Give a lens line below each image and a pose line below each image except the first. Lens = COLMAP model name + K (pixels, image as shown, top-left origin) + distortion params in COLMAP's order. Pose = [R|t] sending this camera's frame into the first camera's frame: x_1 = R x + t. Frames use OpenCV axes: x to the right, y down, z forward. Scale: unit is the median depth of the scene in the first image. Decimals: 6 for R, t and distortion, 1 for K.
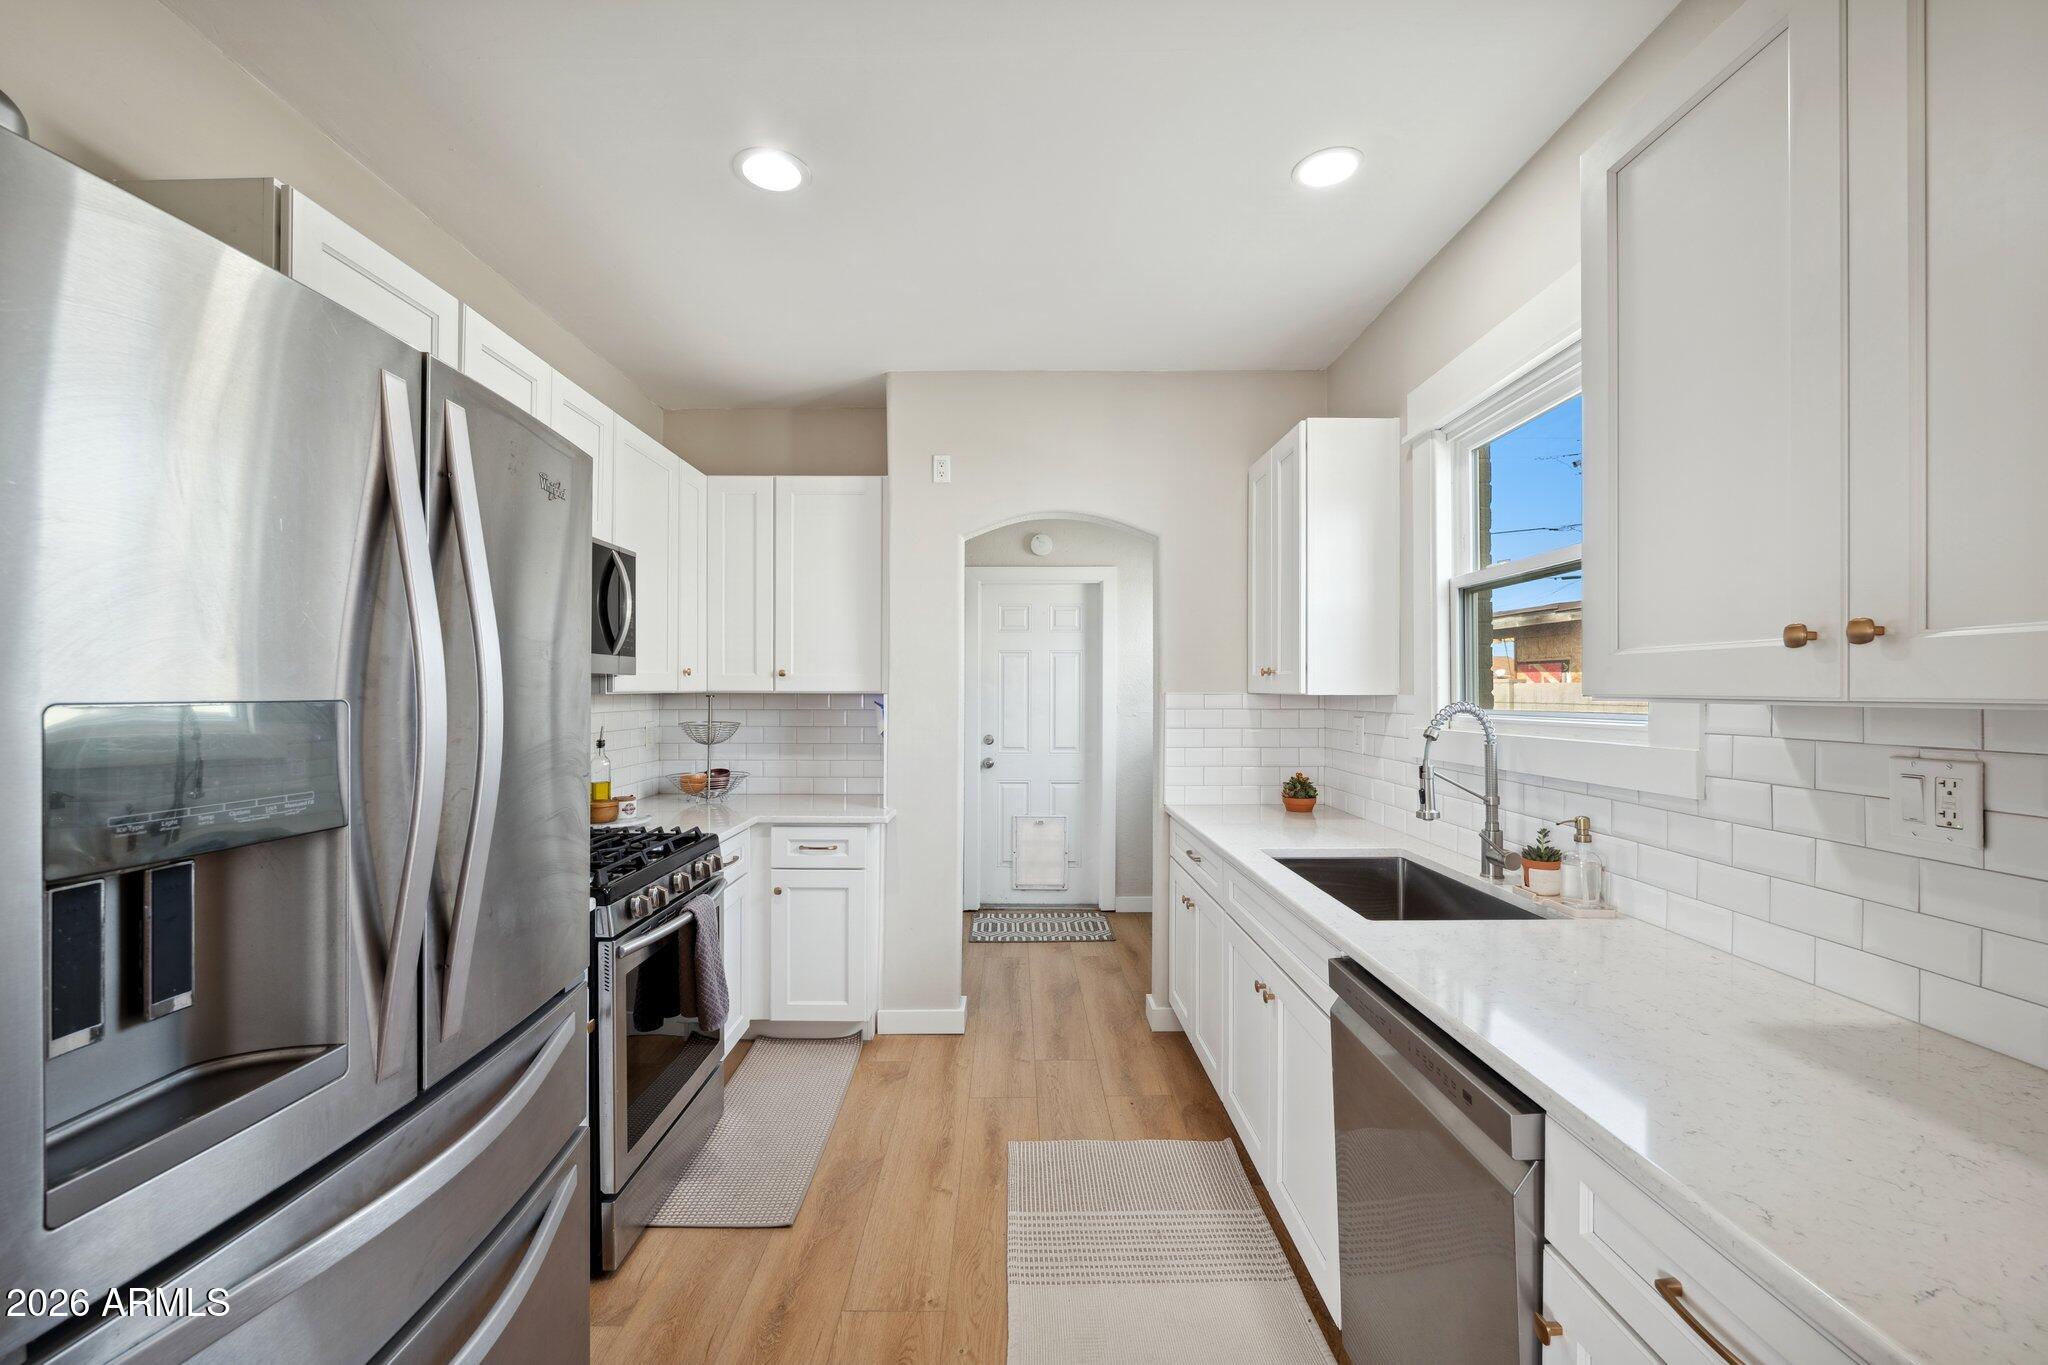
lens RADIAL K [[835.2, 0, 1025.9], [0, 835.2, 689.8], [0, 0, 1]] dist [-0.001930, 0.000104]
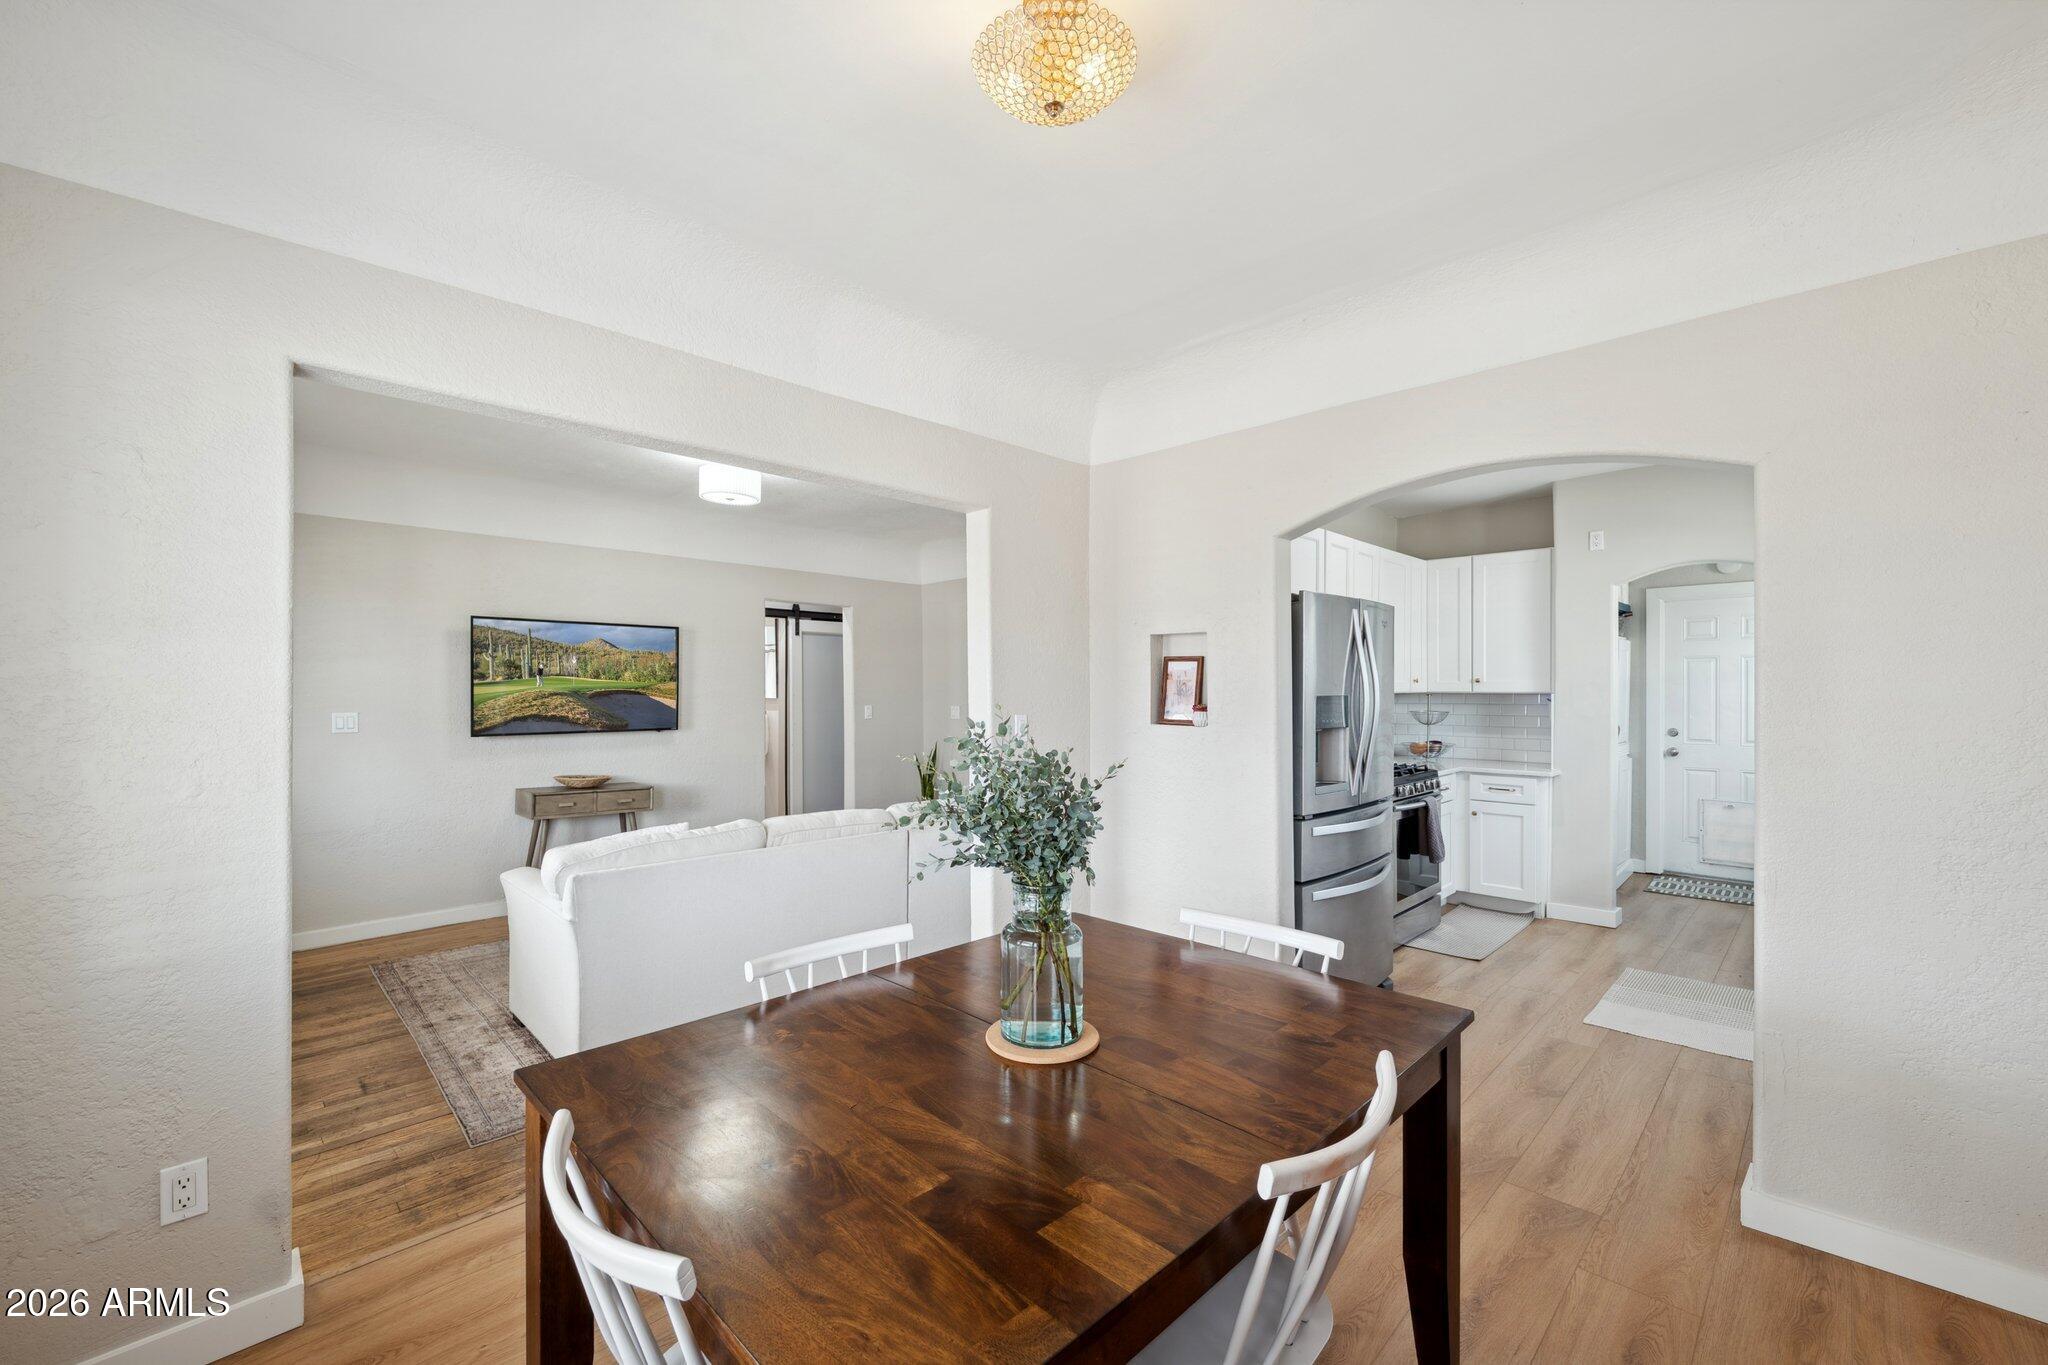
lens RADIAL K [[825.3, 0, 1016.4], [0, 825.3, 695.2], [0, 0, 1]] dist [0.000017, 0.000026]
pose [[0.692451, -0.000210, -0.721465, 0.271700], [0.004076, 0.999985, 0.003621, -0.001175], [0.721453, -0.005448, 0.692441, -0.839369]]
